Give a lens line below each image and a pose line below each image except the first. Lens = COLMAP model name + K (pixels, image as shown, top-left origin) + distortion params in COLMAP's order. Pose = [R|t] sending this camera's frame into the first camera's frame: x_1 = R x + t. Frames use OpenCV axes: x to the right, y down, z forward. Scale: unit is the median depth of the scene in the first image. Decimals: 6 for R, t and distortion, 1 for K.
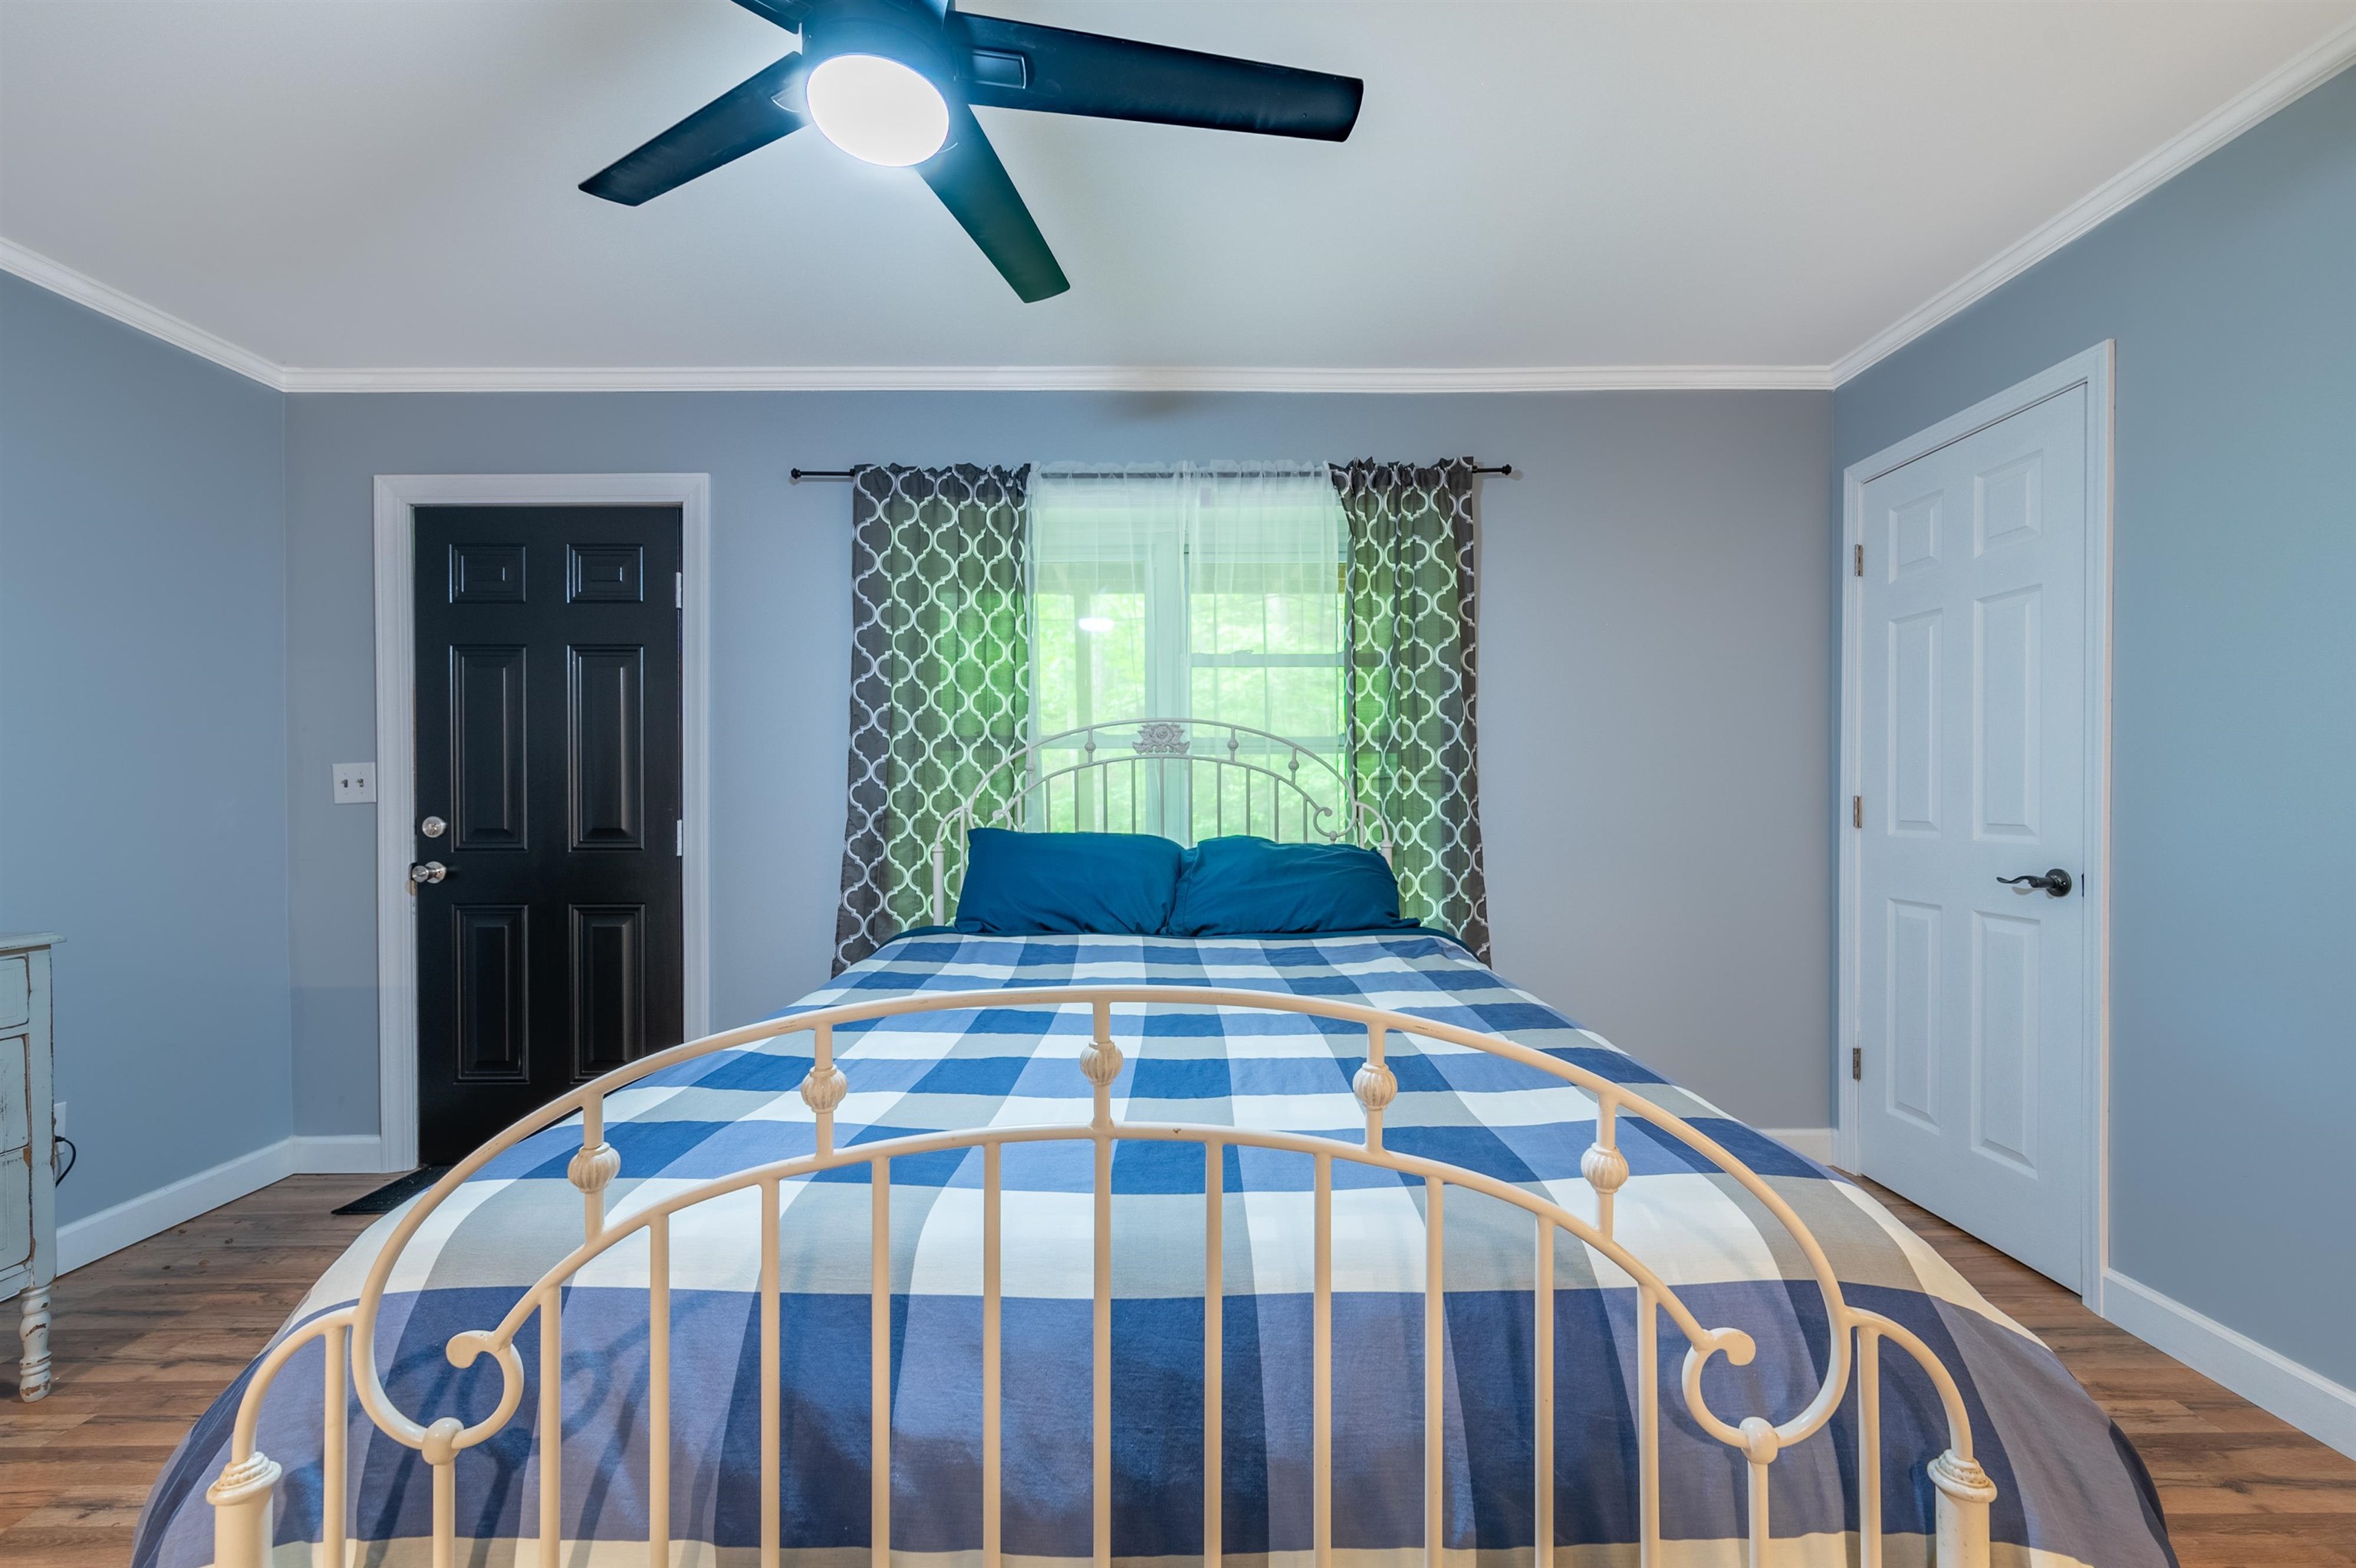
lens RADIAL K [[952.3, 0, 1182.5], [0, 952.3, 799.9], [0, 0, 1]] dist [-0.000179, 0.000103]
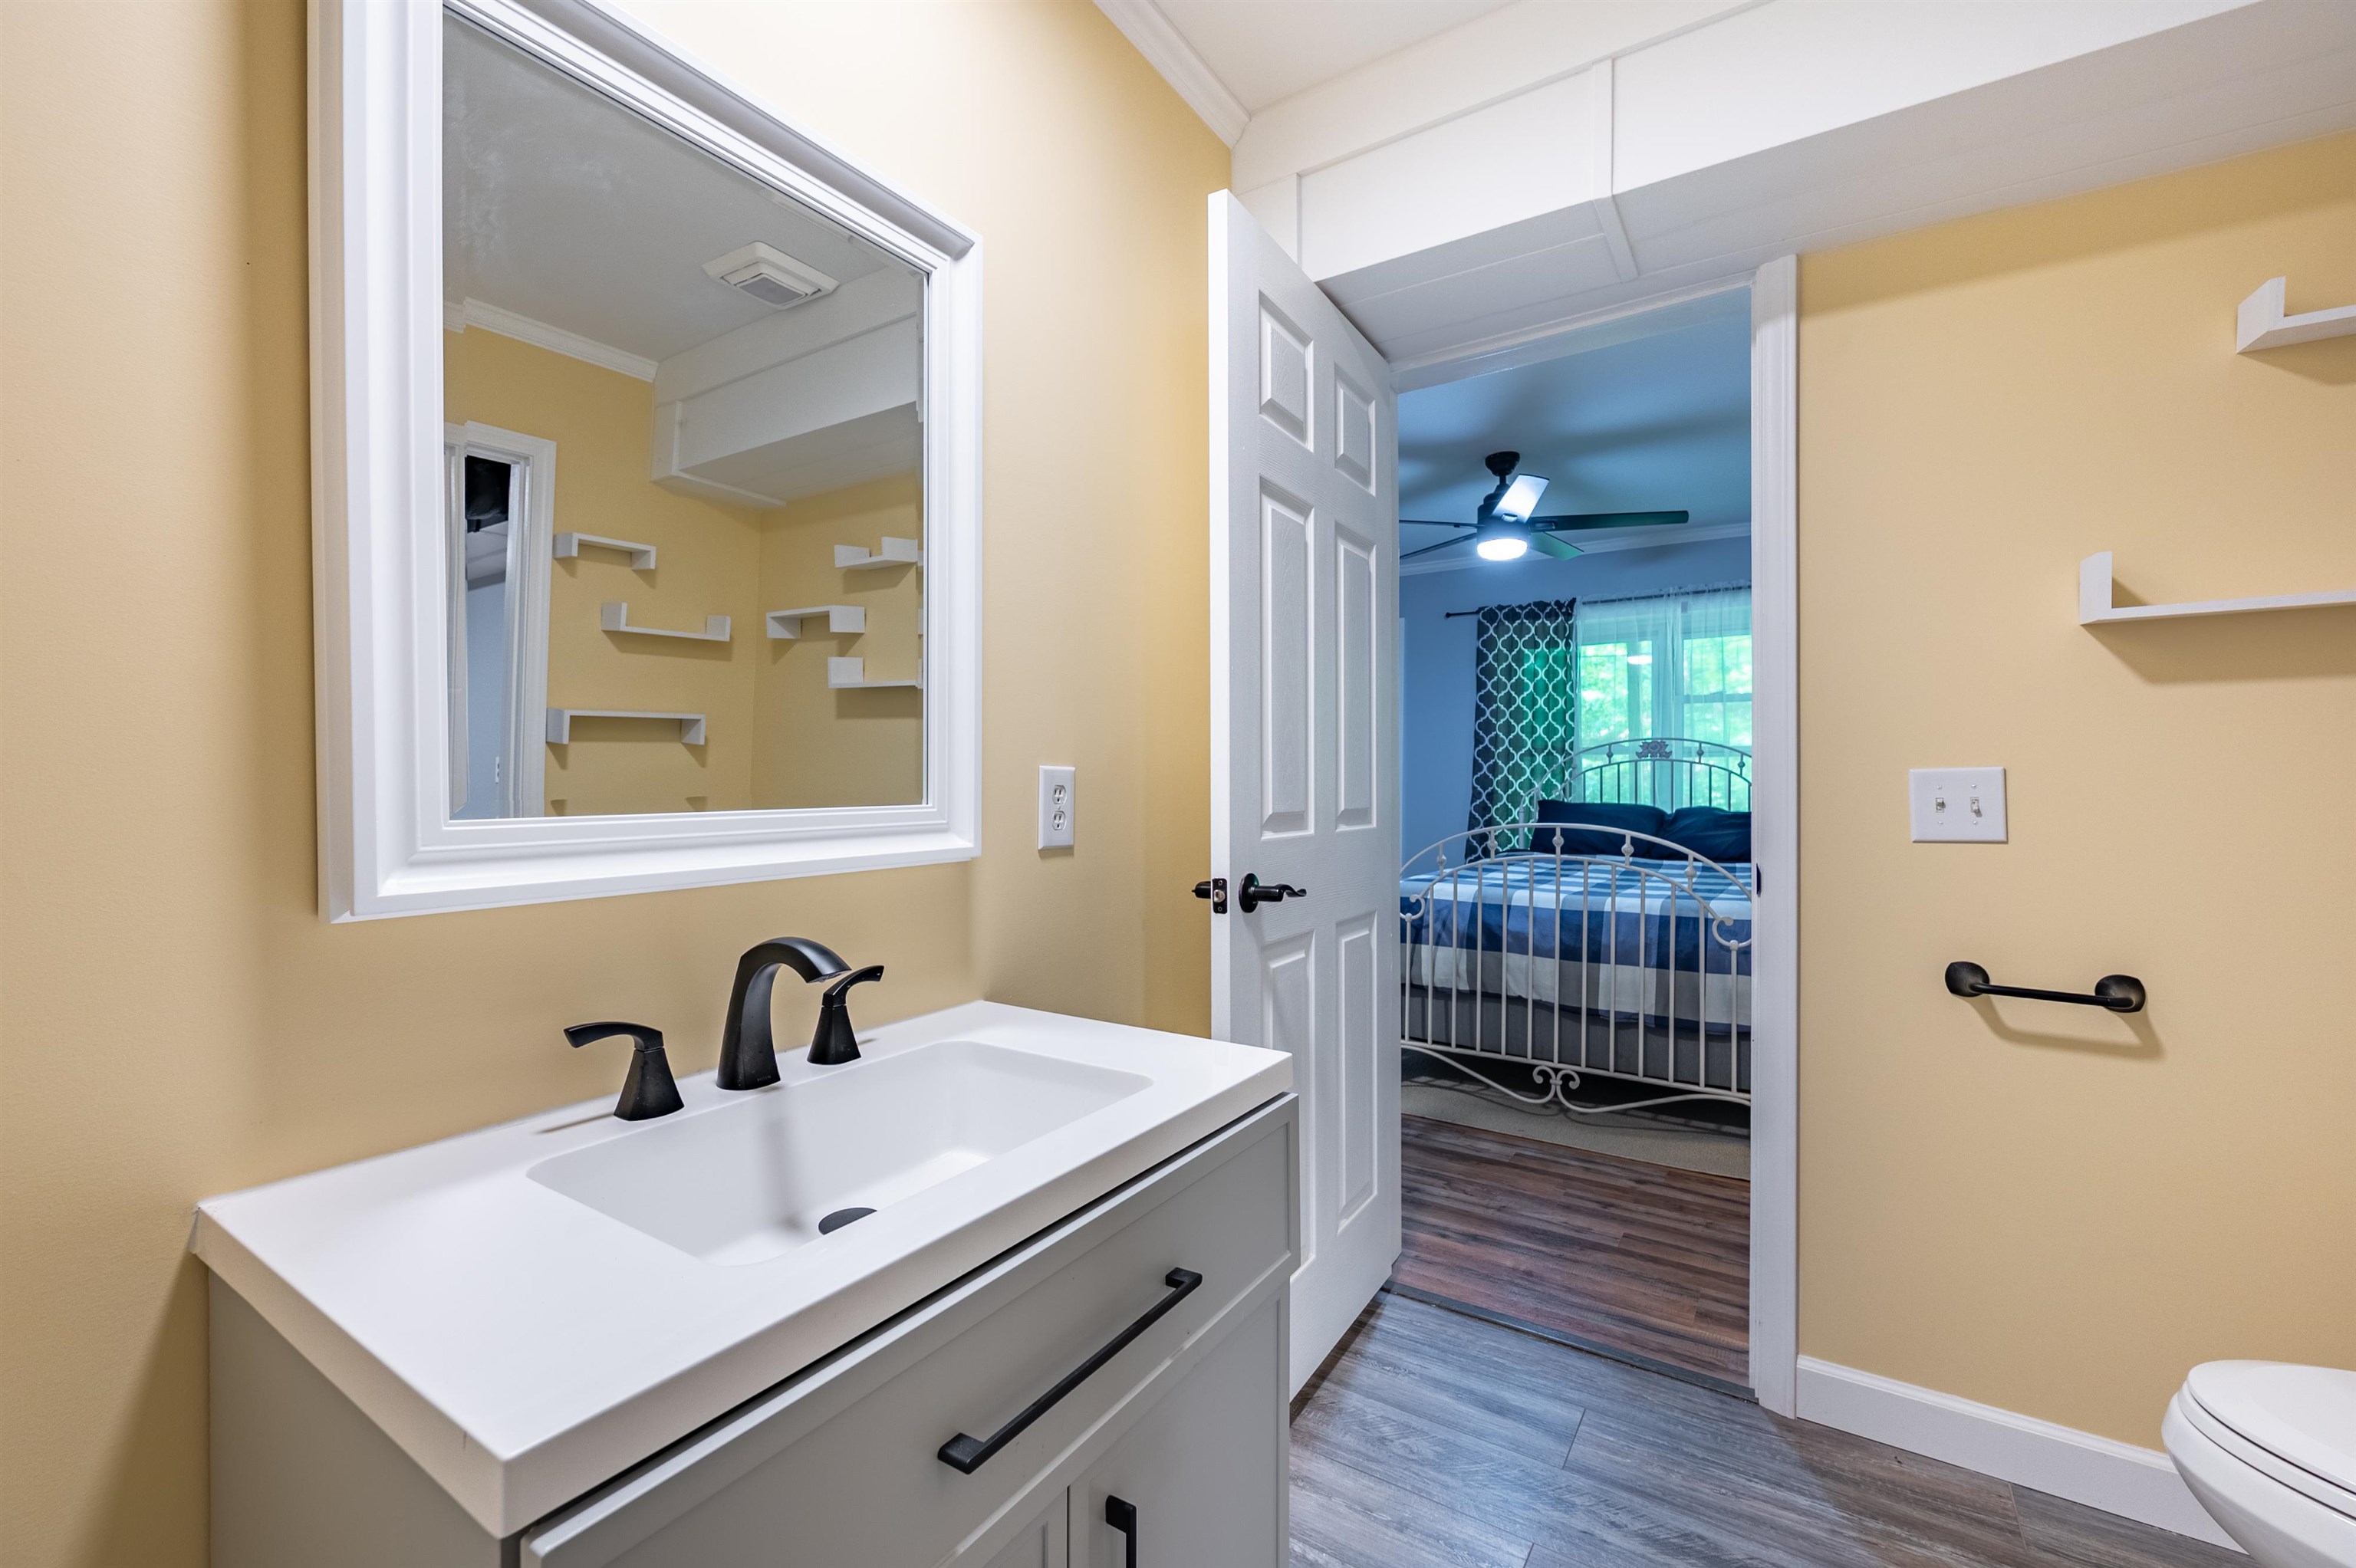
lens RADIAL K [[952.3, 0, 1188.3], [0, 952.3, 795.0], [0, 0, 1]] dist [-0.000179, 0.000103]
pose [[0.830549, 0.011448, -0.556828, 0.237001], [-0.007436, 0.999928, 0.009466, 0.008620], [0.556896, -0.003721, 0.830574, -0.900239]]
